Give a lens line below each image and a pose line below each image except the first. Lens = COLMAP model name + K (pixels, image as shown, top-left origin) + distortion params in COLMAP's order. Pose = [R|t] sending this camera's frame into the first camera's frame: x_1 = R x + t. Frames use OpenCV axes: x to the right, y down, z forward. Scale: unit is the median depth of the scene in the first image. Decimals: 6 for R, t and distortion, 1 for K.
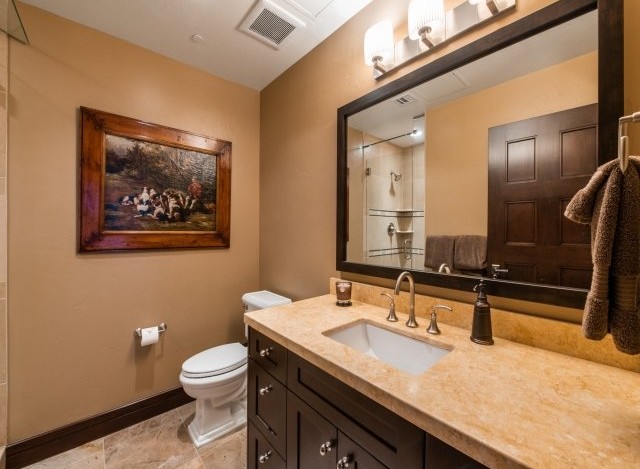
lens RADIAL K [[256.1, 0, 320.0], [0, 256.1, 234.5], [0, 0, 1]] dist [-0.001027, -0.000333]
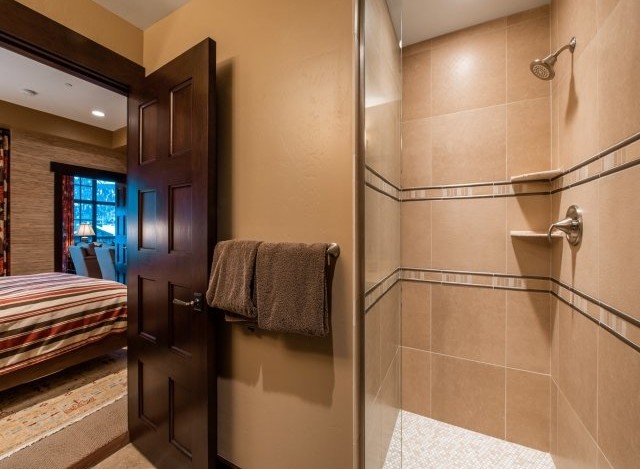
lens RADIAL K [[256.1, 0, 320.0], [0, 256.1, 234.5], [0, 0, 1]] dist [-0.001027, -0.000333]
pose [[0.359059, -0.002283, -0.933312, 0.556288], [-0.007097, 0.999961, -0.005176, -0.005297], [0.933288, 0.008483, 0.359029, 0.583643]]
